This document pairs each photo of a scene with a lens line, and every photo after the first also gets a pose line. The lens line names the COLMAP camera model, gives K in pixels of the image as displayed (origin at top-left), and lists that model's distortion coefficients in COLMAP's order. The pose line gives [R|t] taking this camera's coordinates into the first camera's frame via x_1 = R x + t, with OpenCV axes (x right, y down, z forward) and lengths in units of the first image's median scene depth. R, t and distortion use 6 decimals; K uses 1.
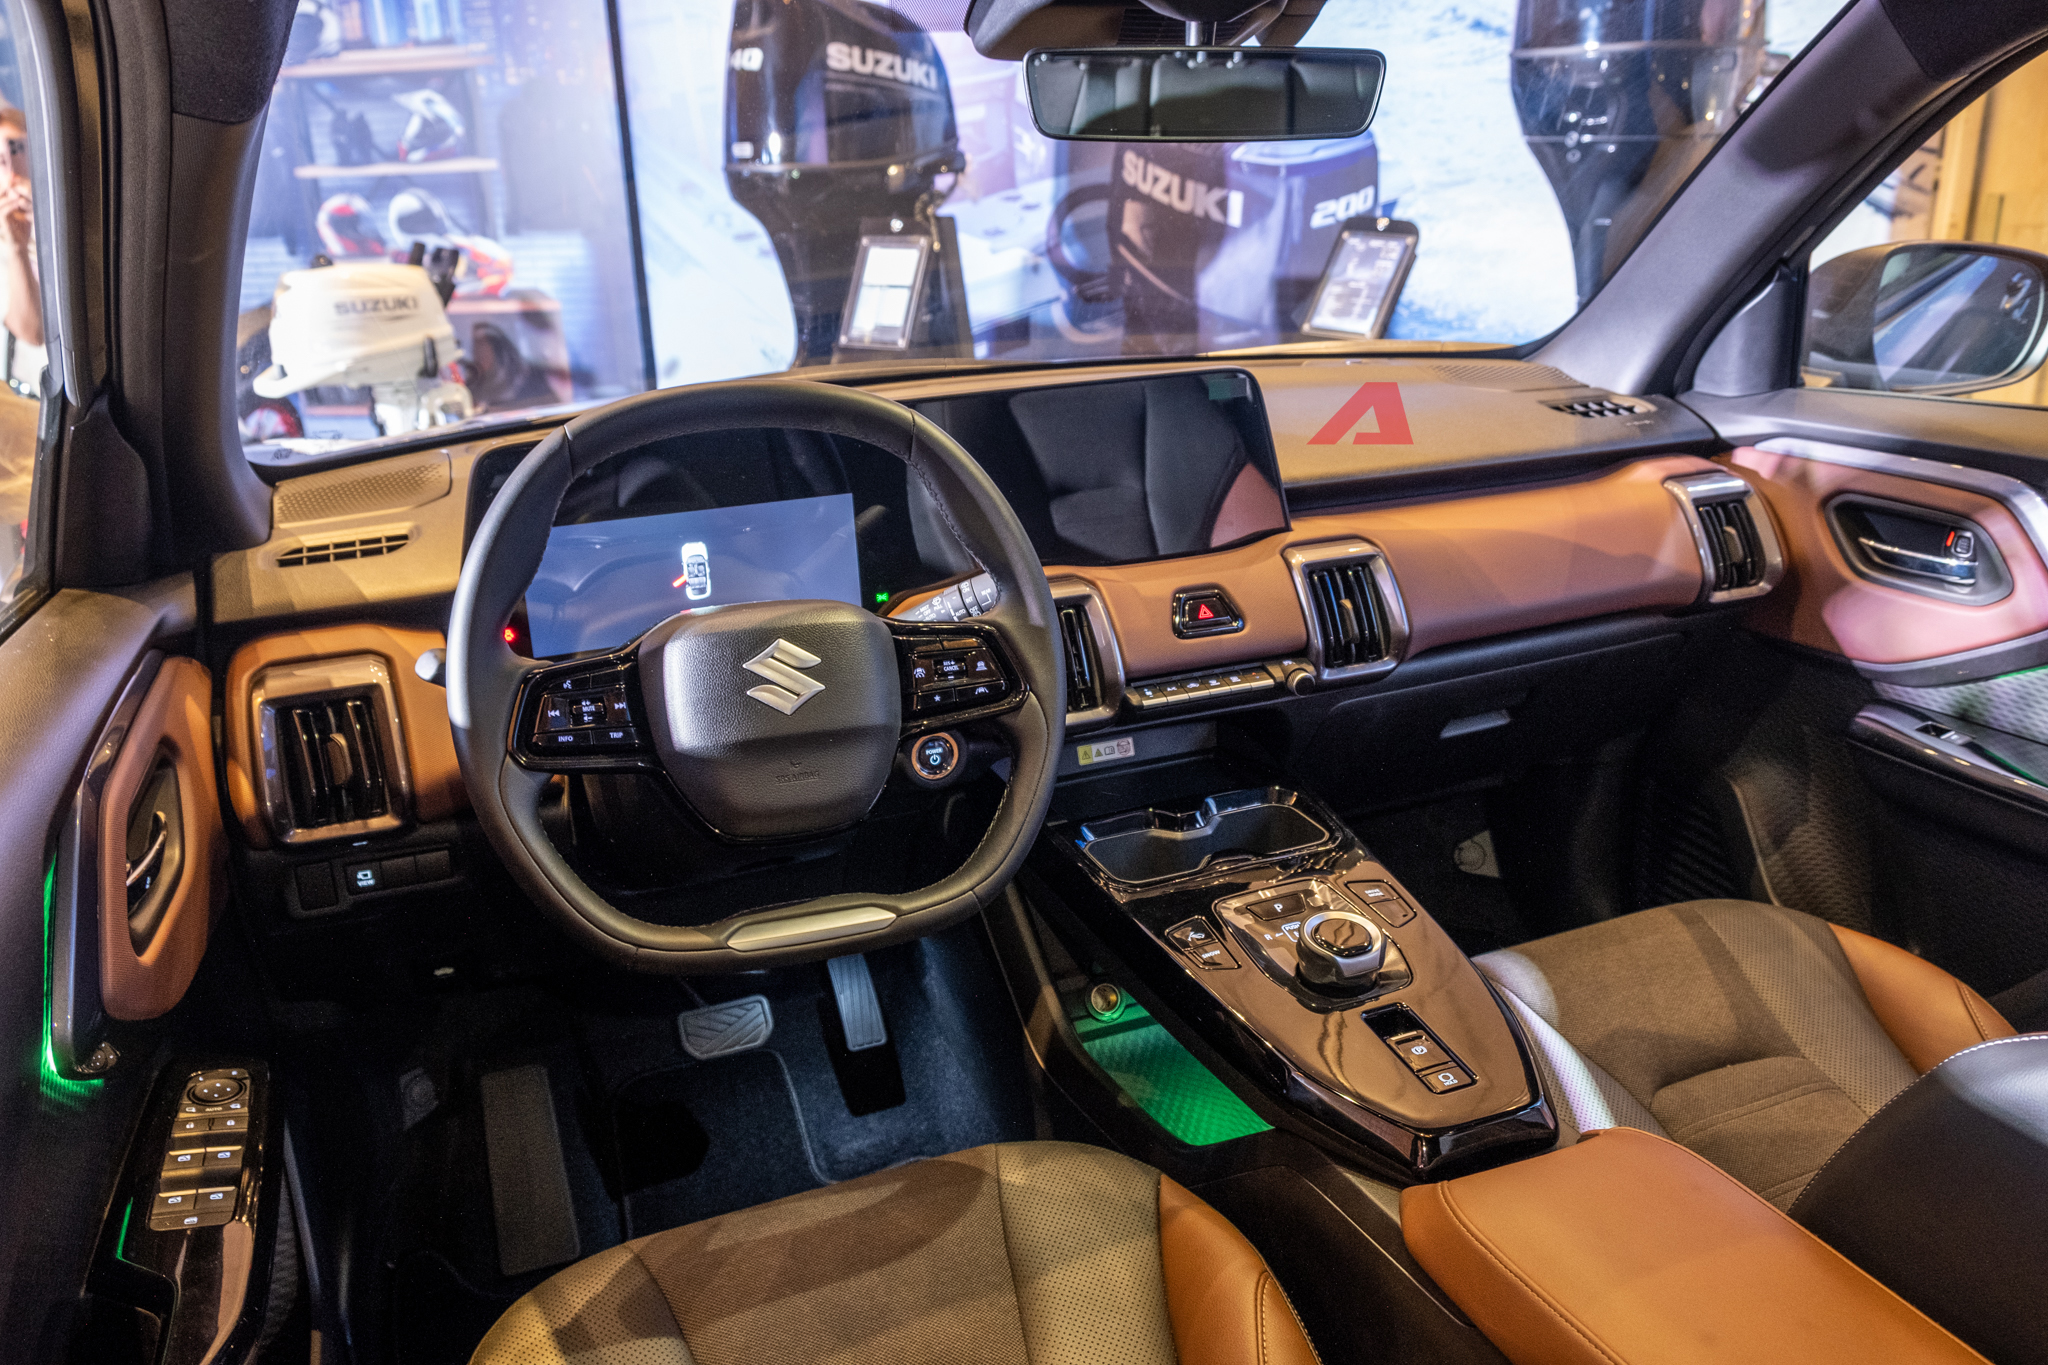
lens RADIAL K [[1577.1, 0, 1024.0], [0, 1577.1, 682.5], [0, 0, 1]] dist [-0.032518, 0.004066]
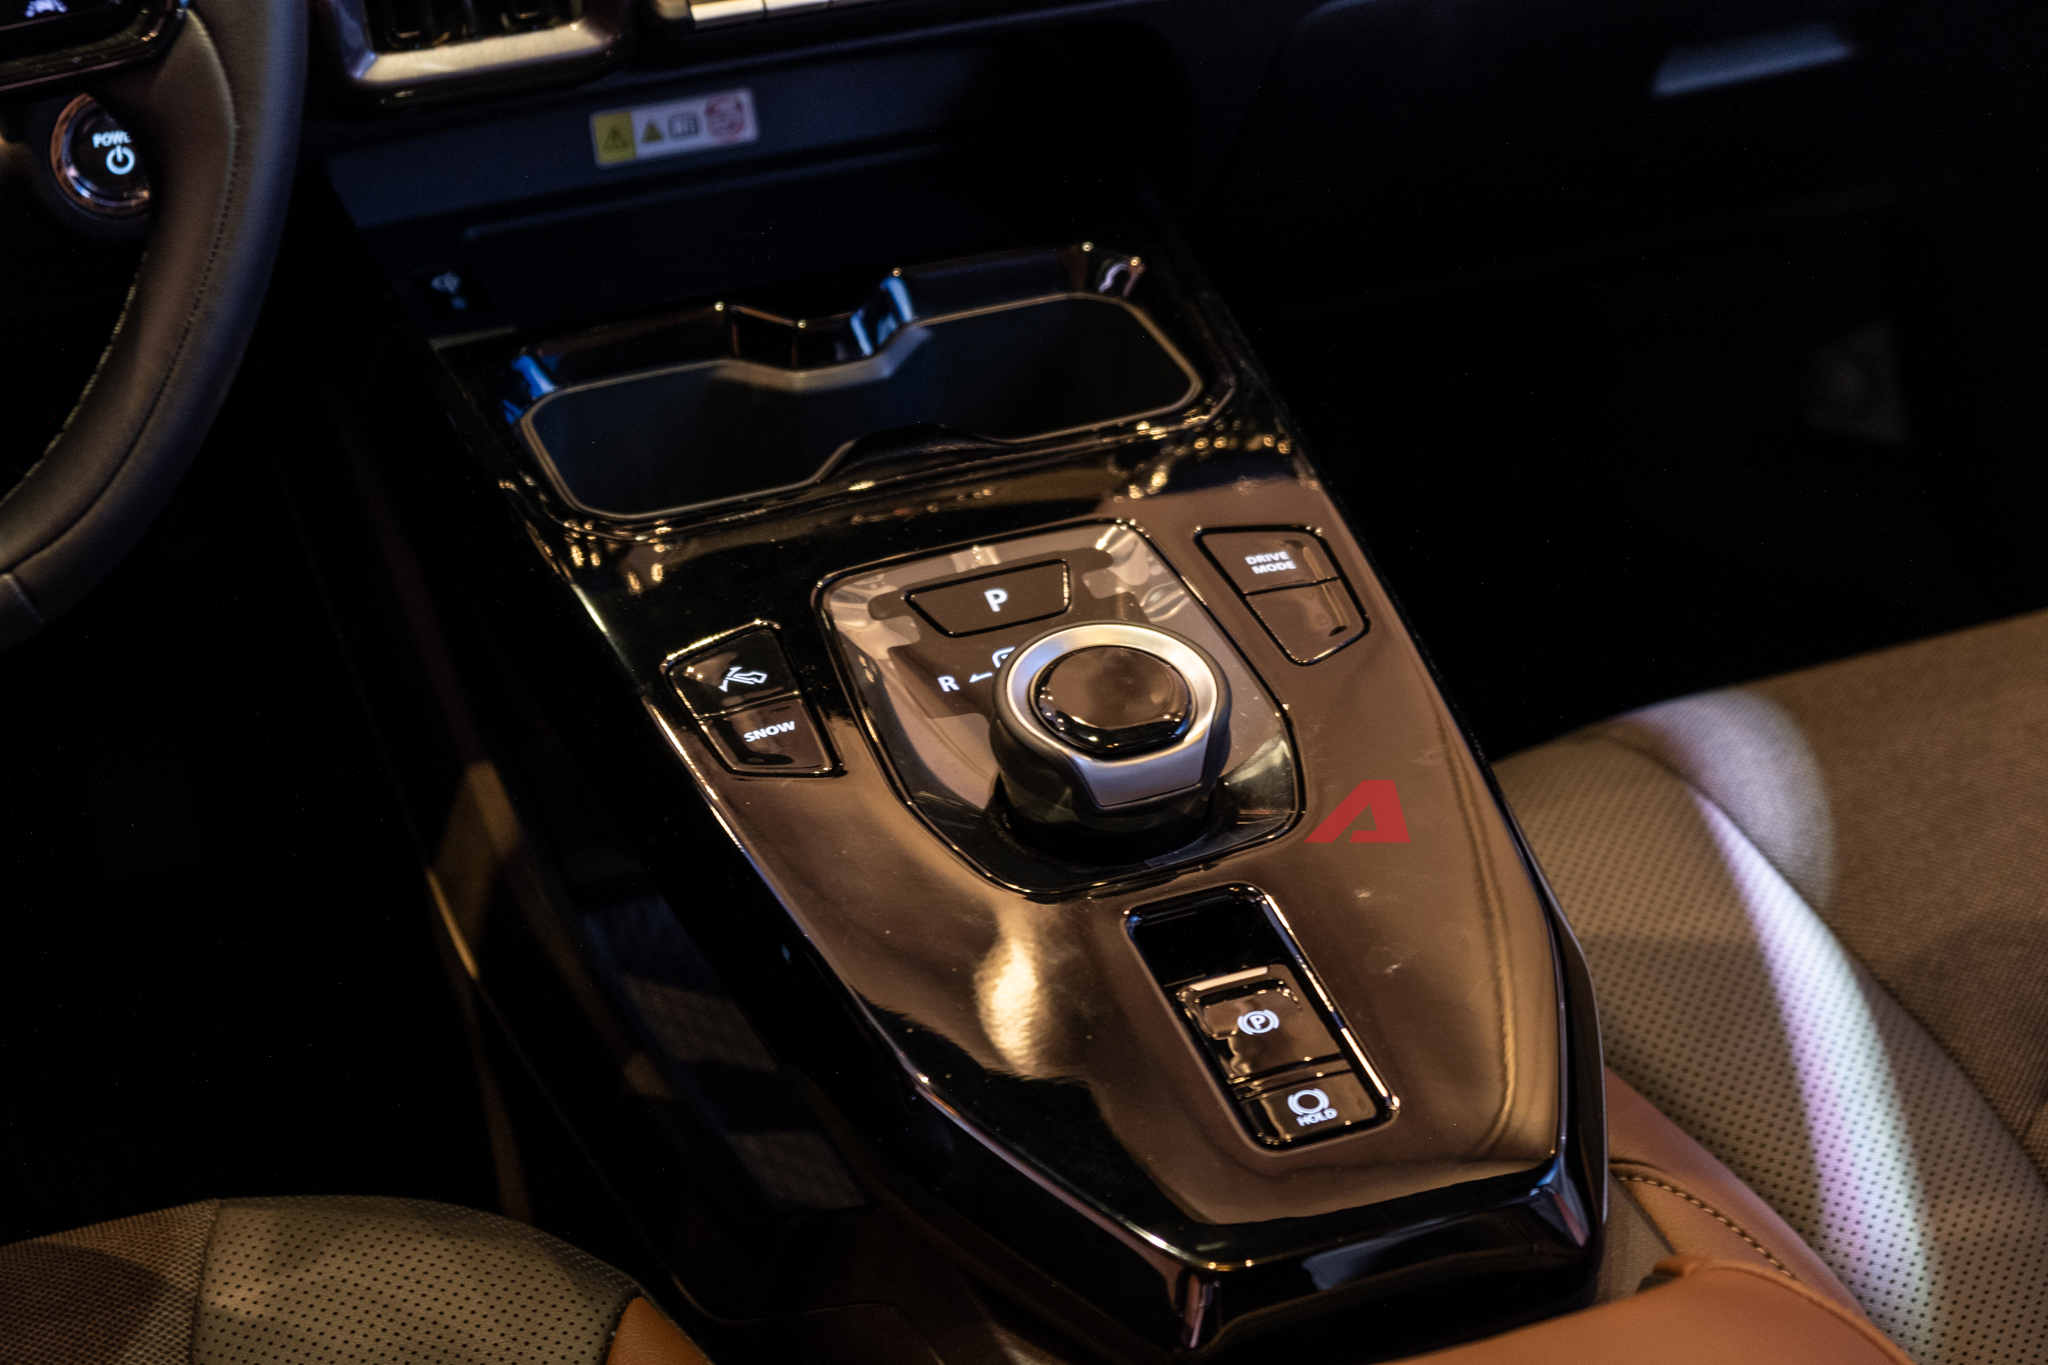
lens RADIAL K [[3946.1, 0, 1022.6], [0, 3946.1, 722.9], [0, 0, 1]] dist [-0.052625, 0.047582]
pose [[0.999481, 0.021244, -0.024217, 0.175963], [-0.015185, 0.973676, 0.227429, -0.034449], [0.028411, -0.226943, 0.973493, 0.095352]]
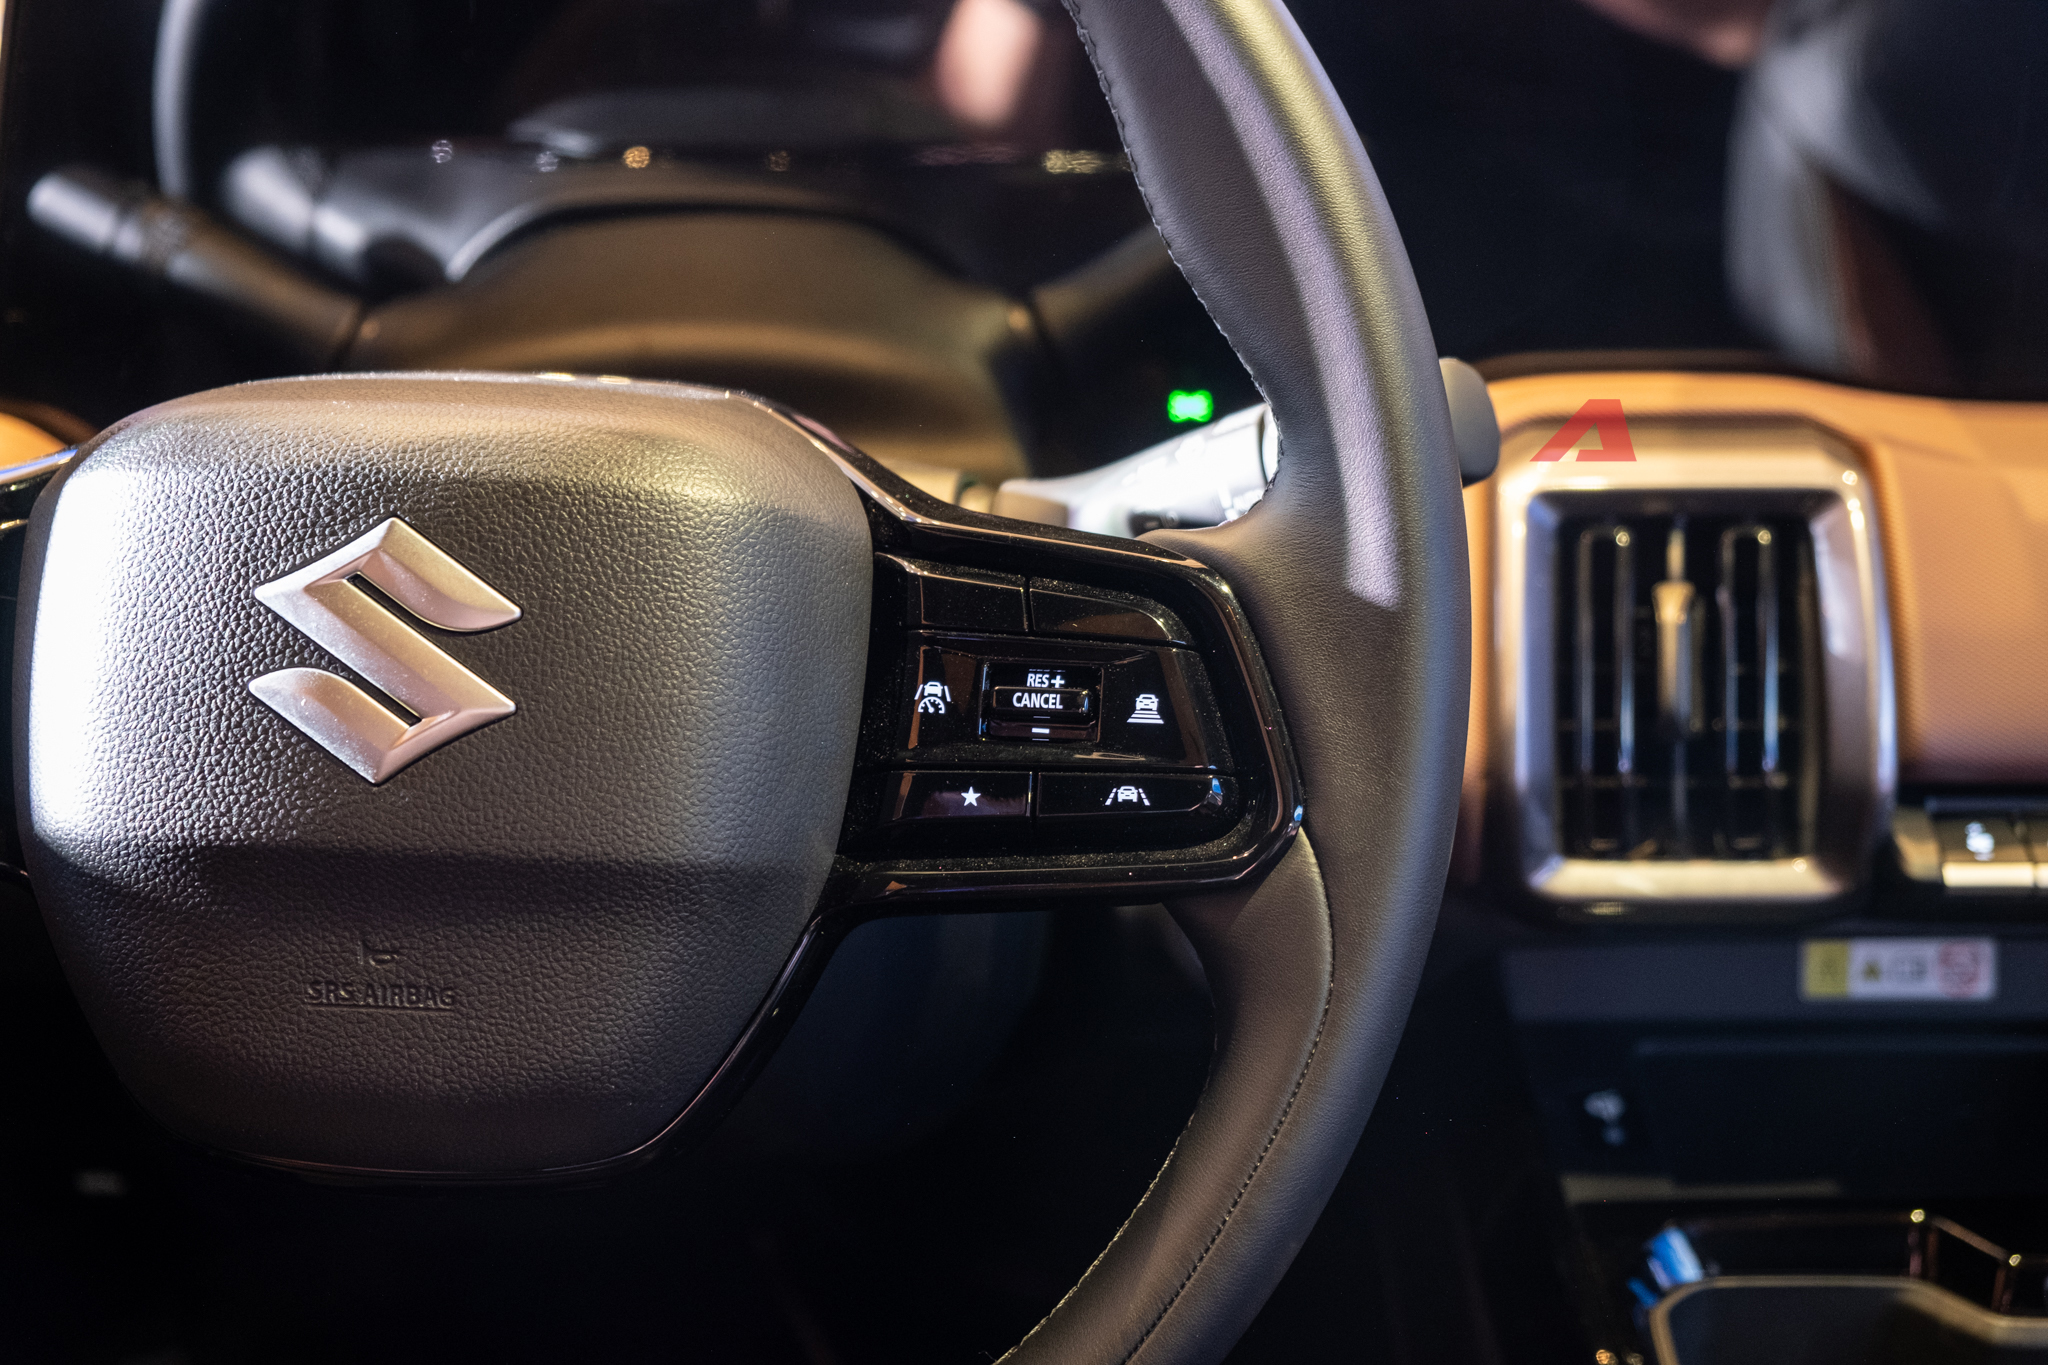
lens RADIAL K [[3129.6, 0, 1024.0], [0, 3129.6, 682.5], [0, 0, 1]] dist [-0.008779, -0.005073]
pose [[0.911034, 0.167815, -0.376637, 0.133948], [-0.144371, 0.985435, 0.089857, -0.051070], [0.386231, -0.027488, 0.921993, 0.386633]]
